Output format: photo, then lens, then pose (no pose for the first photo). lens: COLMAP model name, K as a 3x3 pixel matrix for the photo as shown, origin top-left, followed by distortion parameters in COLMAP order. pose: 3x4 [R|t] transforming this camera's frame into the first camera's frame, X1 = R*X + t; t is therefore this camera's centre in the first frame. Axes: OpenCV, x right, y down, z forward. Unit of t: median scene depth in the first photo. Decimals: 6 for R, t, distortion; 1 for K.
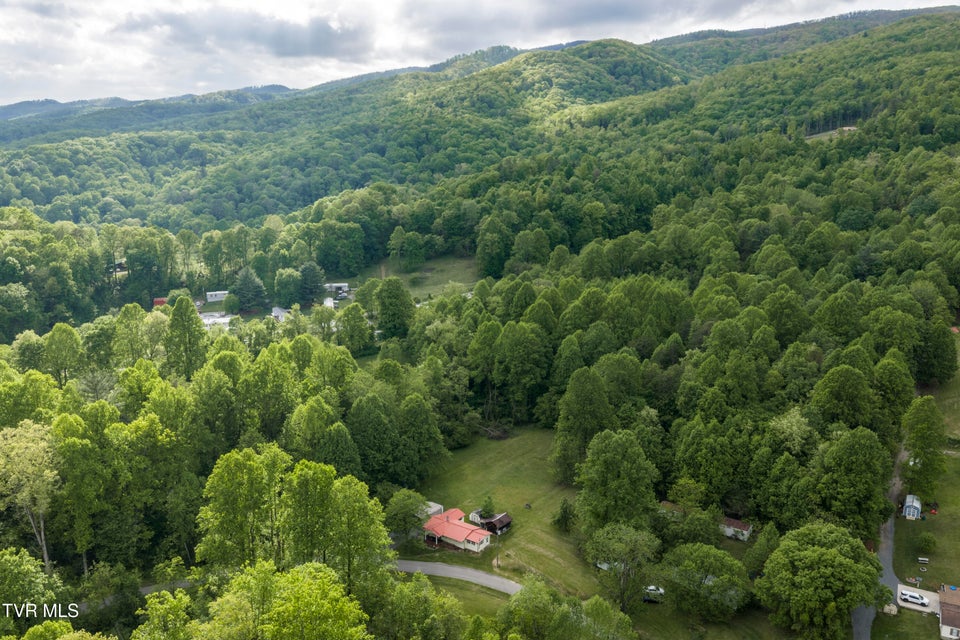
lens RADIAL K [[792.5, 0, 482.7], [0, 792.5, 322.8], [0, 0, 1]] dist [0.026619, -0.045670]
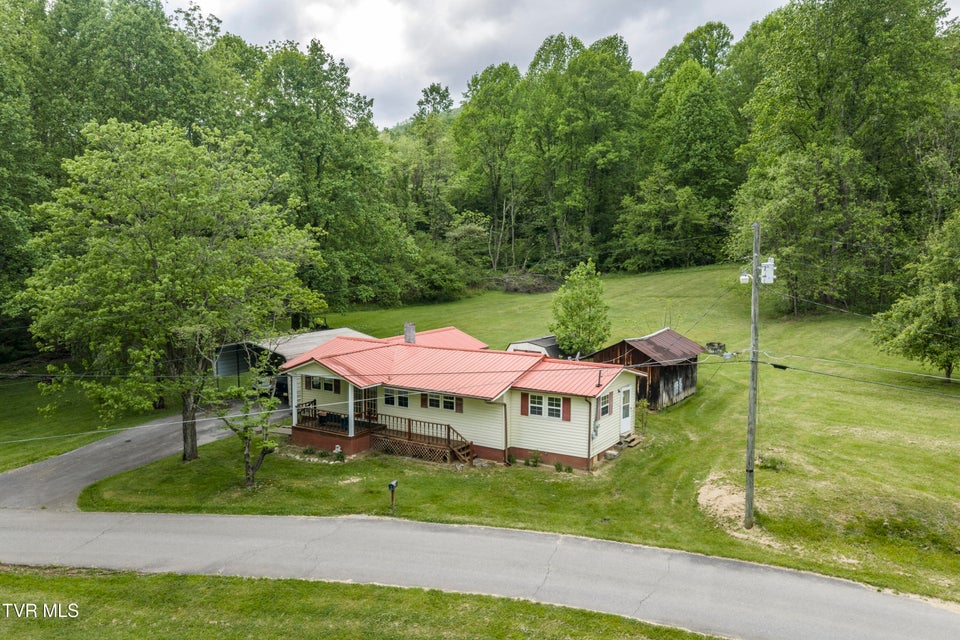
lens RADIAL K [[792.5, 0, 482.7], [0, 792.5, 322.8], [0, 0, 1]] dist [0.026619, -0.045670]
pose [[0.997977, -0.012564, 0.062328, -0.016257], [0.019621, 0.993295, -0.113926, 0.114782], [-0.060479, 0.114919, 0.991532, 0.340591]]
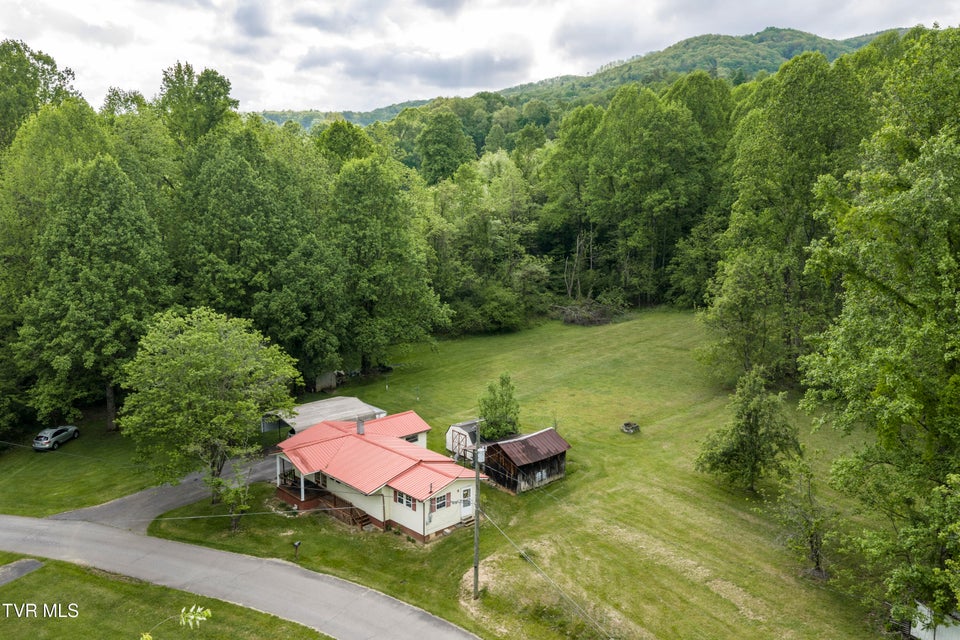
lens RADIAL K [[792.5, 0, 482.7], [0, 792.5, 322.8], [0, 0, 1]] dist [0.026619, -0.045670]
pose [[0.981653, 0.033872, -0.187646, 0.026128], [-0.041713, 0.998407, -0.037997, 0.092309], [0.186060, 0.045127, 0.981502, 0.299705]]
